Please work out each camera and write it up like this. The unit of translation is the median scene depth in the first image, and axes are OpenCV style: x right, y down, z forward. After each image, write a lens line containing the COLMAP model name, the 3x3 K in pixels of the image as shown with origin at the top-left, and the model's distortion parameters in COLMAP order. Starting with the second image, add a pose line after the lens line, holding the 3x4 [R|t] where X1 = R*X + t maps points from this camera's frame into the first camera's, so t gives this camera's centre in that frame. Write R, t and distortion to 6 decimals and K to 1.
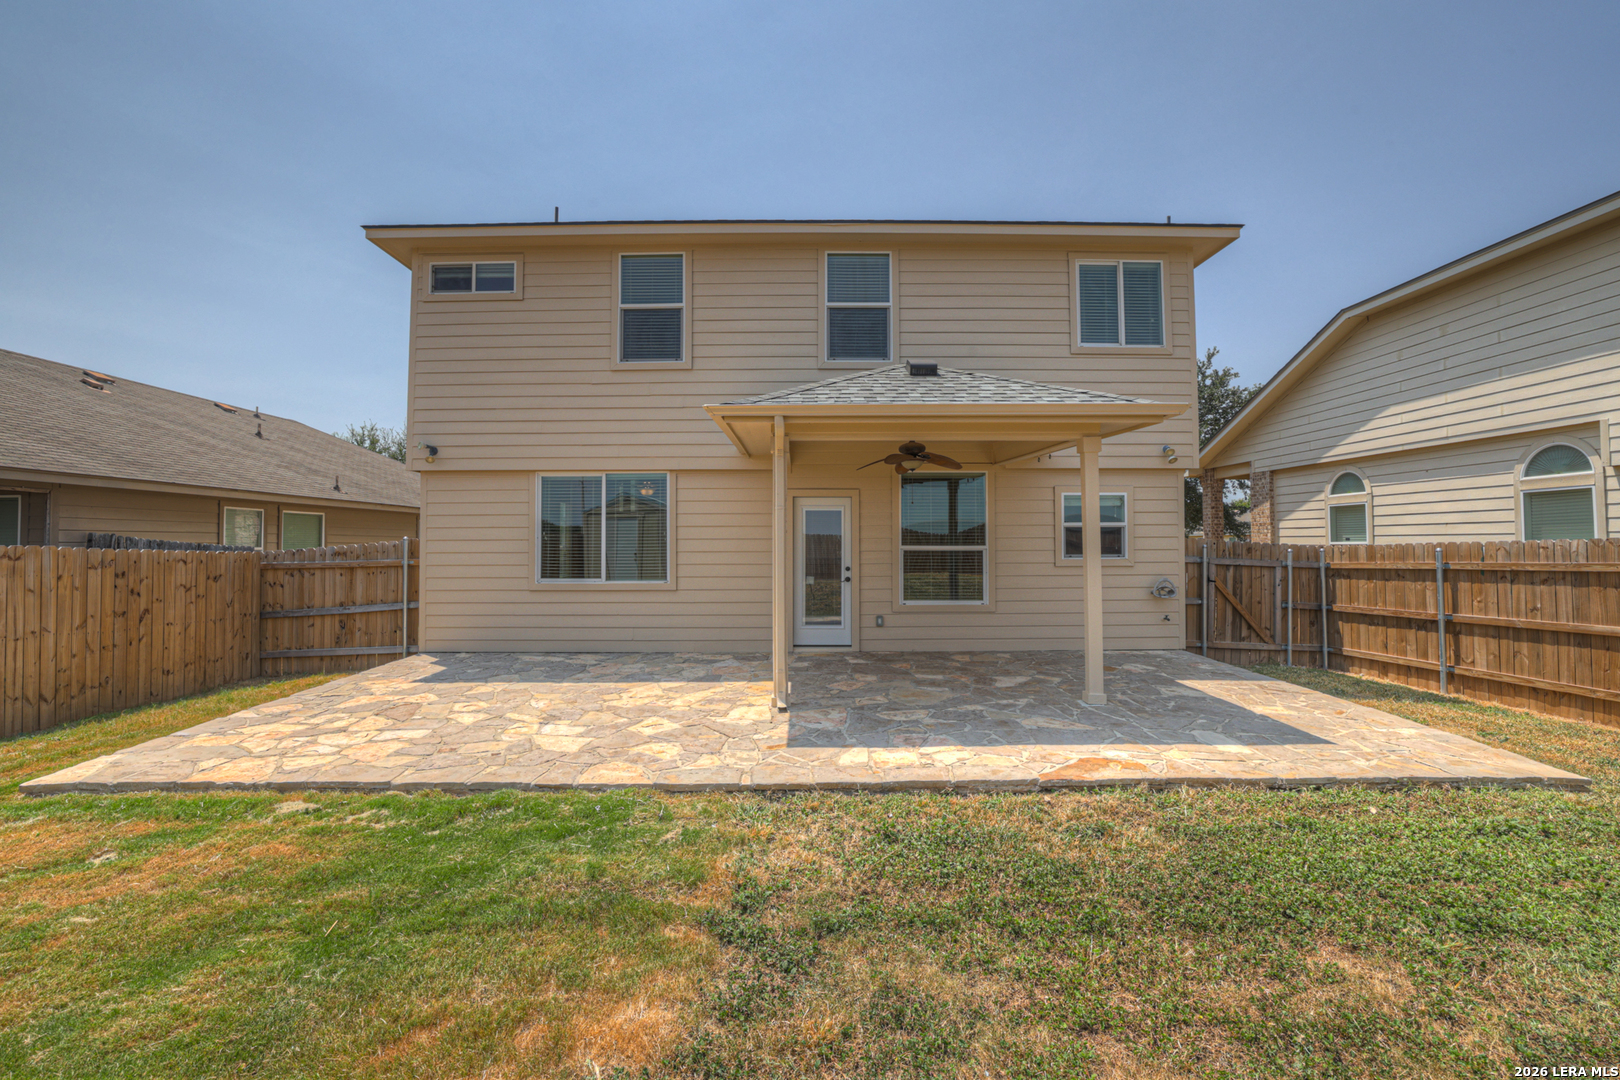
lens RADIAL K [[690.4, 0, 799.0], [0, 690.4, 530.4], [0, 0, 1]] dist [-0.044270, 0.015751]
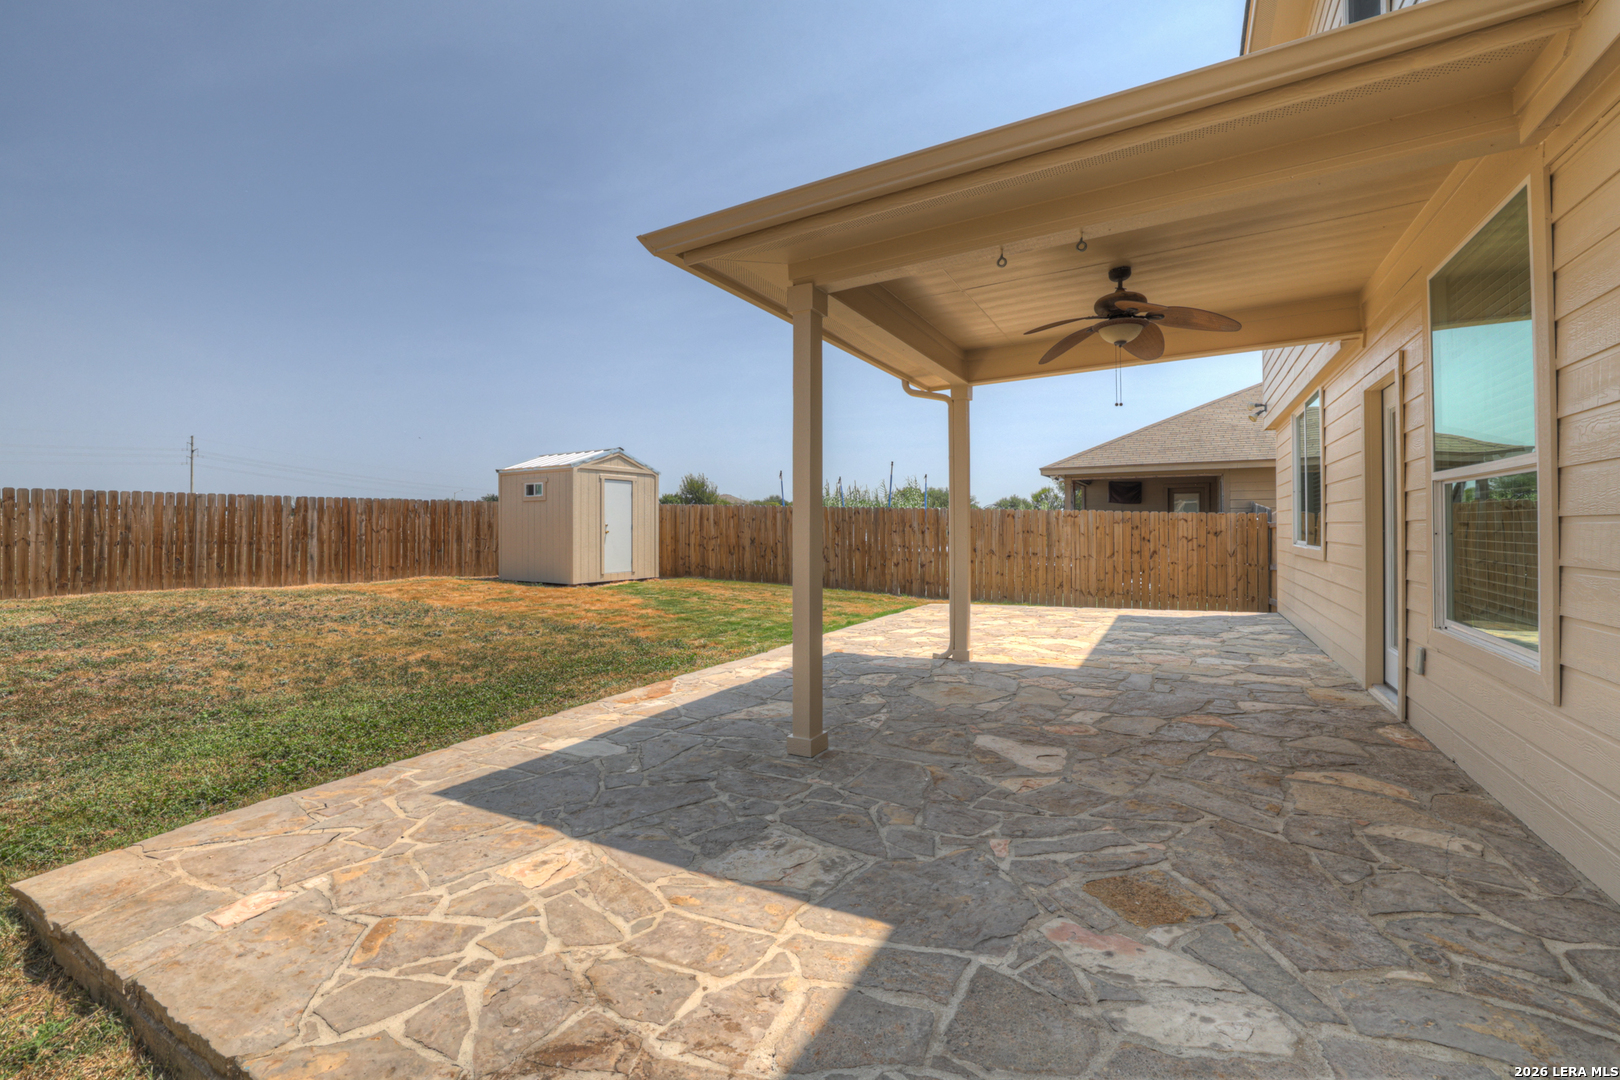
lens RADIAL K [[690.4, 0, 790.5], [0, 690.4, 514.1], [0, 0, 1]] dist [-0.044270, 0.015751]
pose [[-0.501599, -0.011010, -0.865030, 0.650182], [0.020299, 0.999494, -0.024492, 0.046059], [0.864862, -0.029845, -0.501122, 0.889039]]
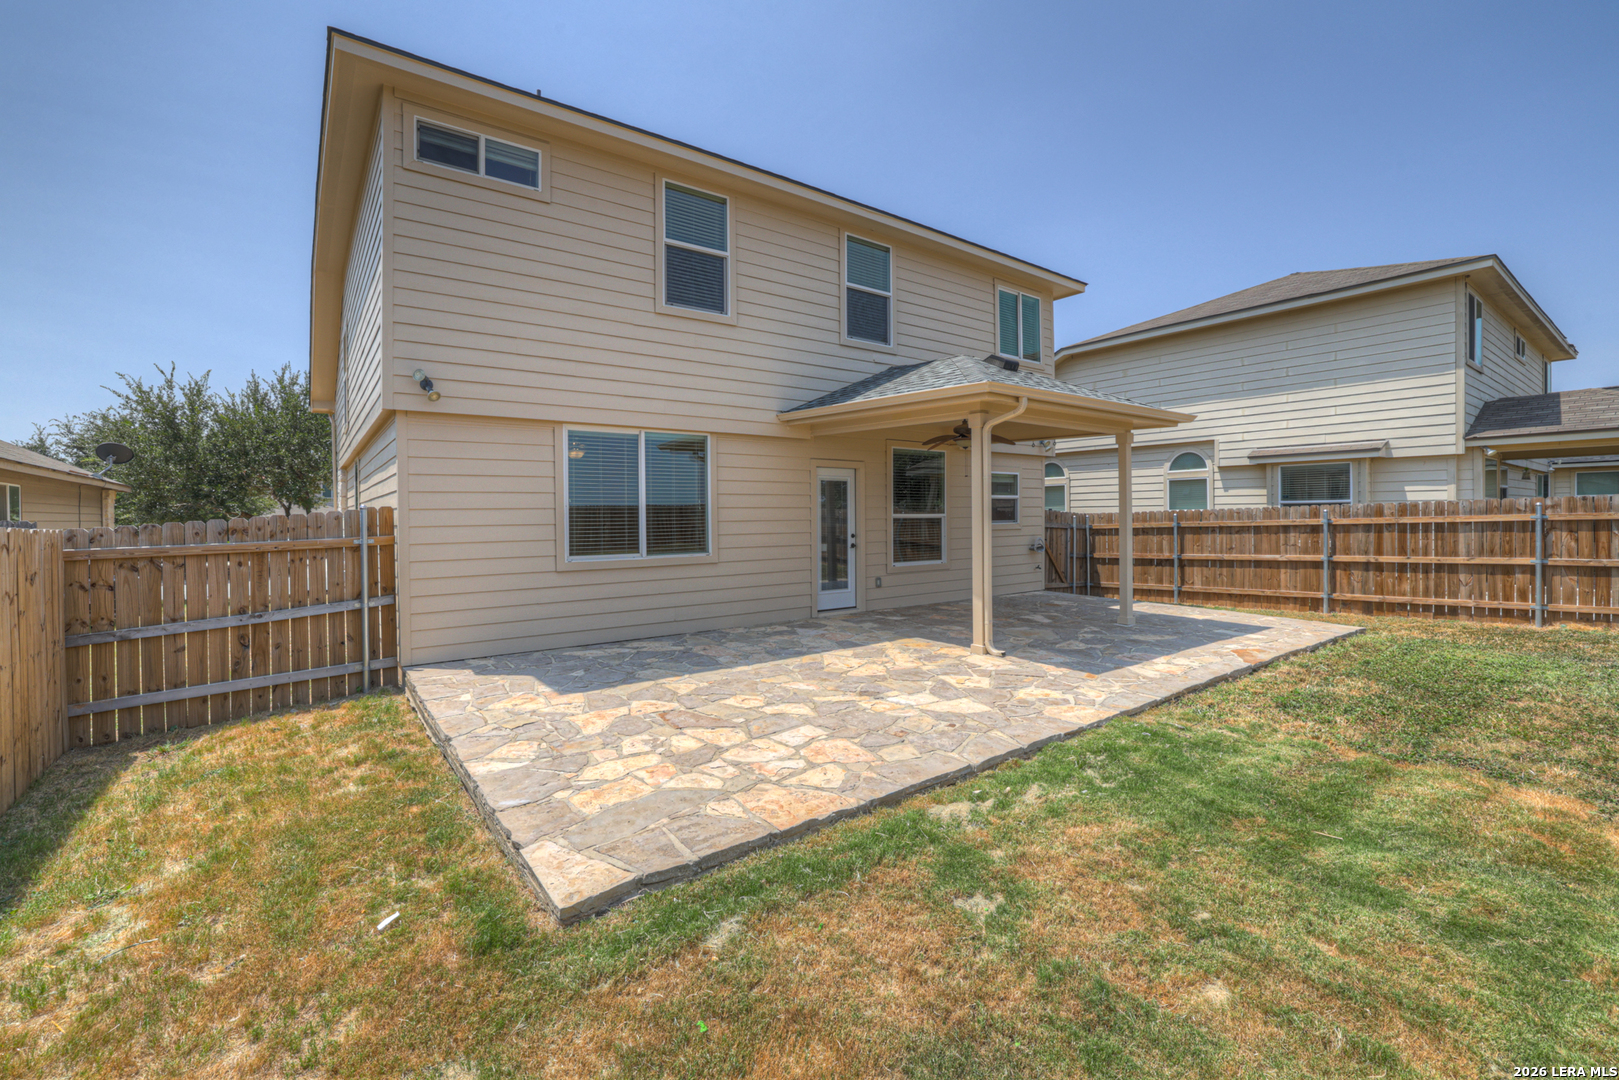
lens RADIAL K [[689.9, 0, 797.5], [0, 689.9, 527.8], [0, 0, 1]] dist [-0.044270, 0.015751]
pose [[0.808595, -0.015848, 0.588152, -0.641883], [-0.002495, 0.999536, 0.030364, 0.011273], [-0.588360, -0.026020, 0.808180, 0.190734]]
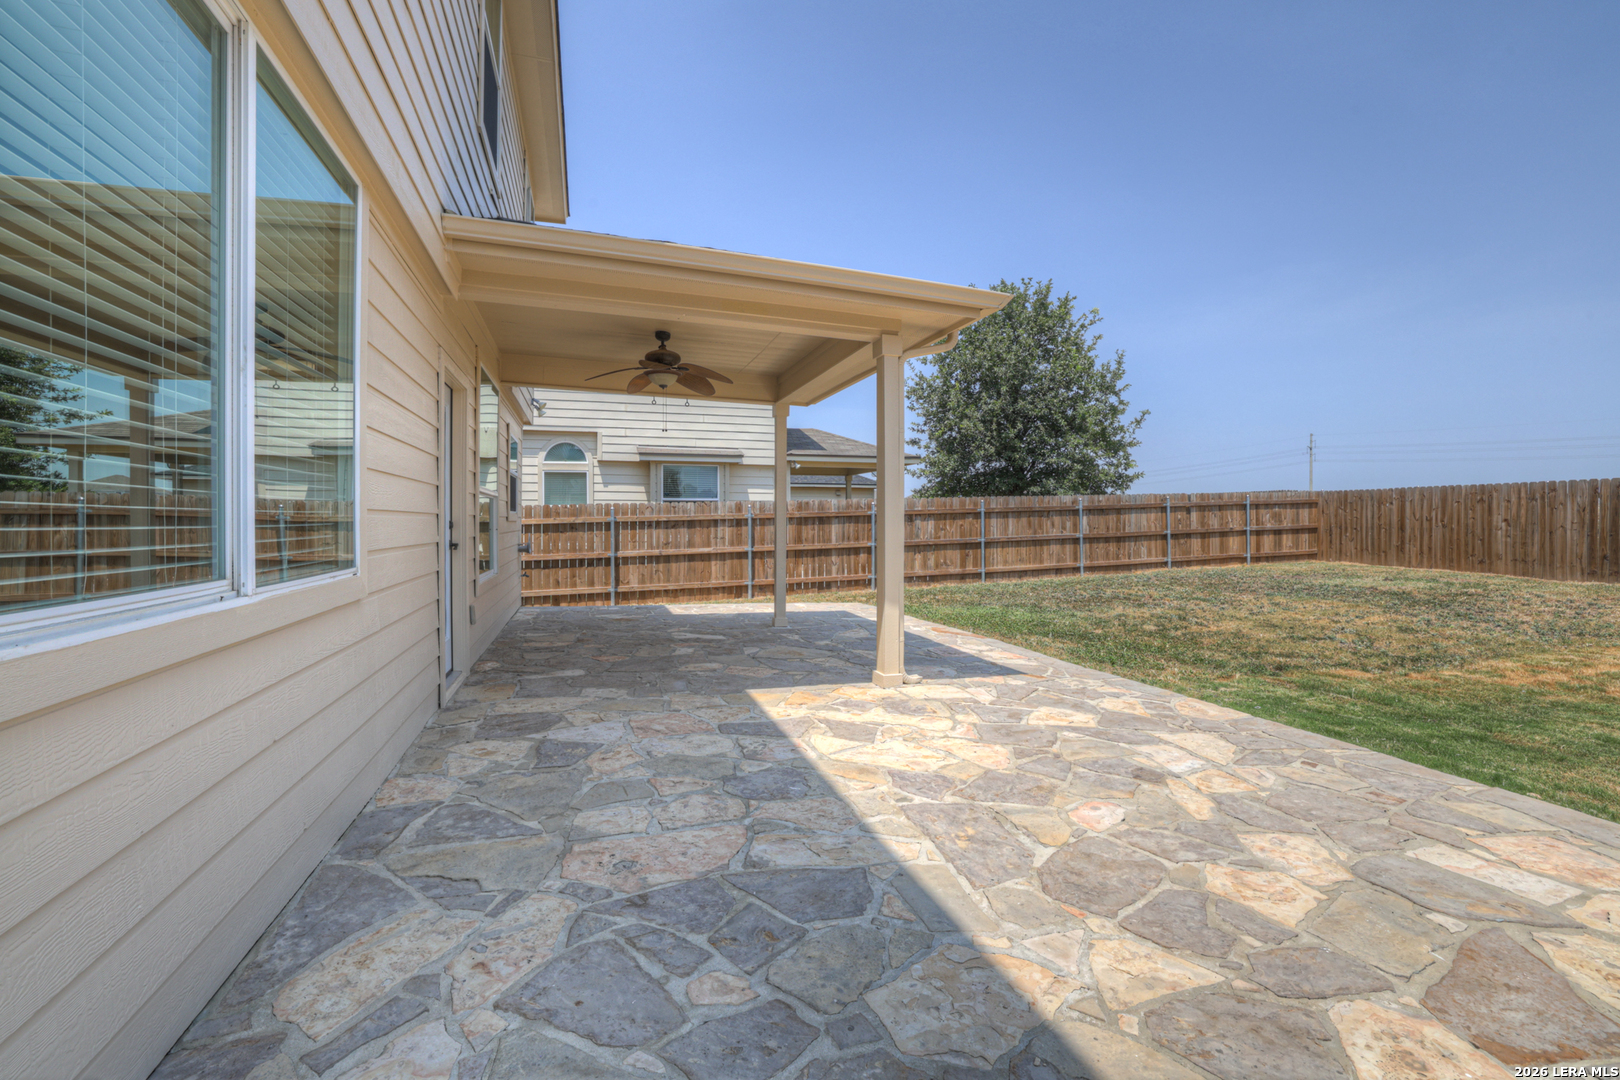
lens RADIAL K [[690.4, 0, 805.3], [0, 690.4, 522.6], [0, 0, 1]] dist [-0.044270, 0.015751]
pose [[-0.294762, -0.000628, 0.955571, -0.510471], [-0.014411, 0.999889, -0.003788, 0.051994], [-0.955462, -0.014887, -0.294738, 0.914380]]
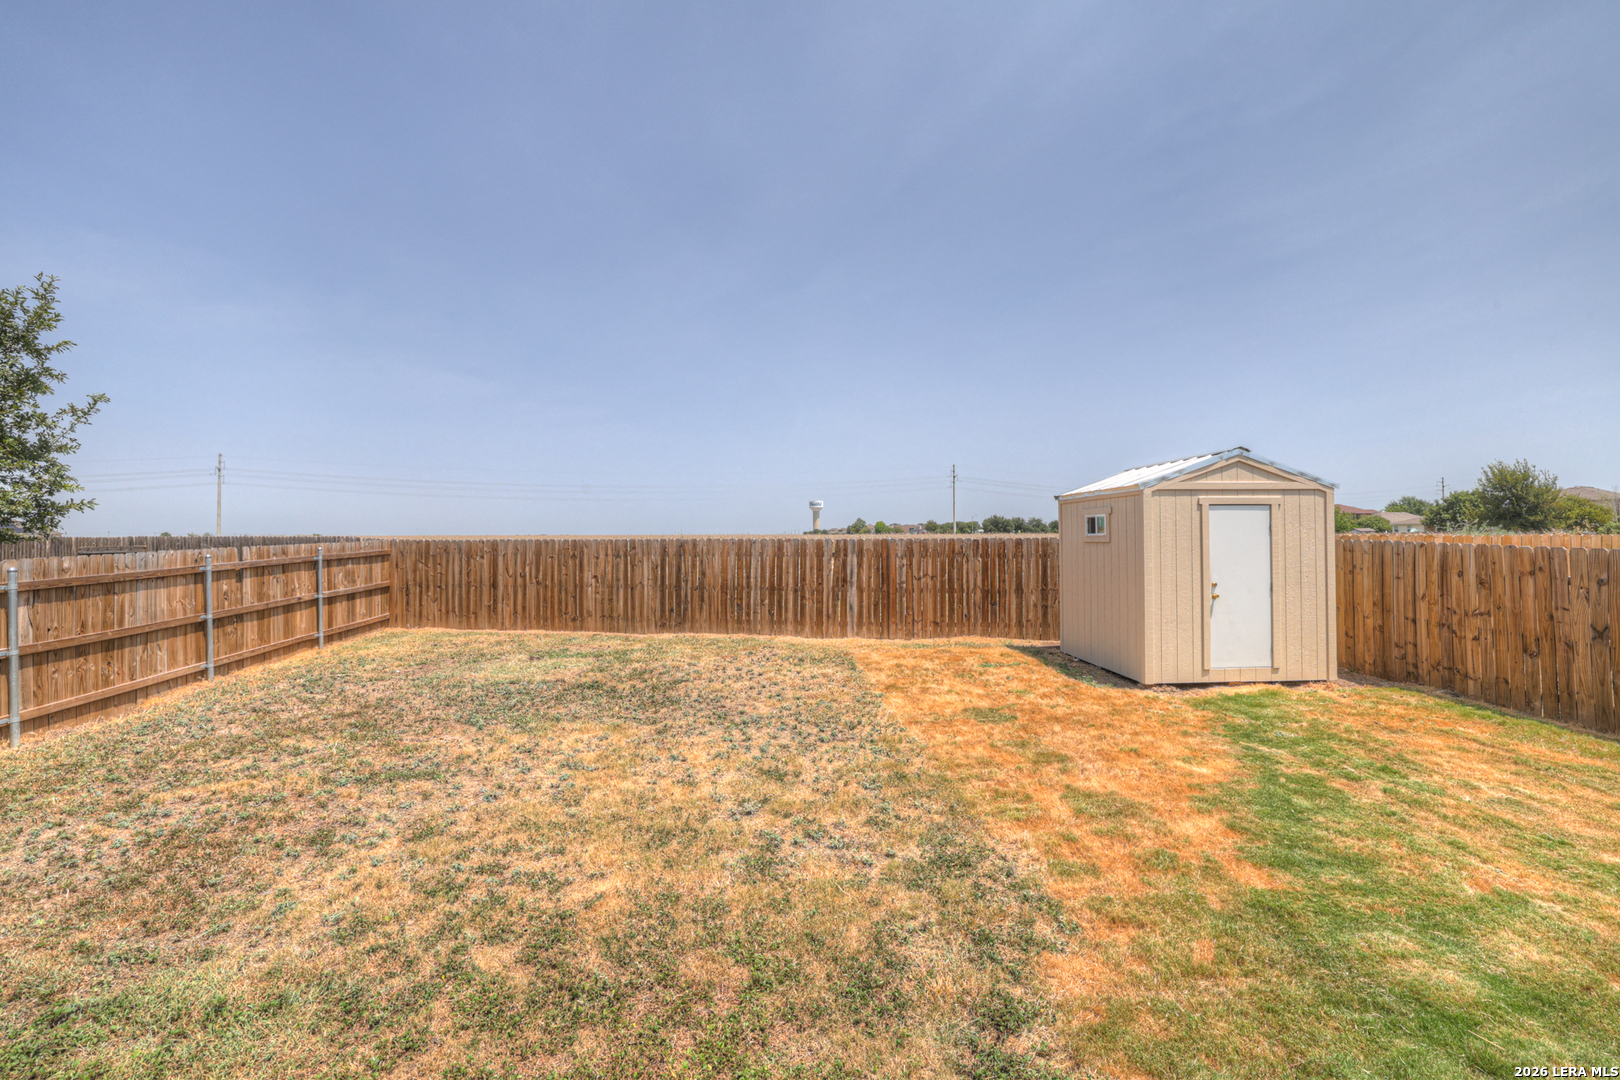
lens RADIAL K [[690.4, 0, 797.4], [0, 690.4, 527.1], [0, 0, 1]] dist [-0.044270, 0.015751]
pose [[-0.996285, 0.007981, -0.085743, 0.101462], [0.010940, 0.999359, -0.034098, -0.030134], [0.085416, -0.034910, -0.995734, 0.571161]]
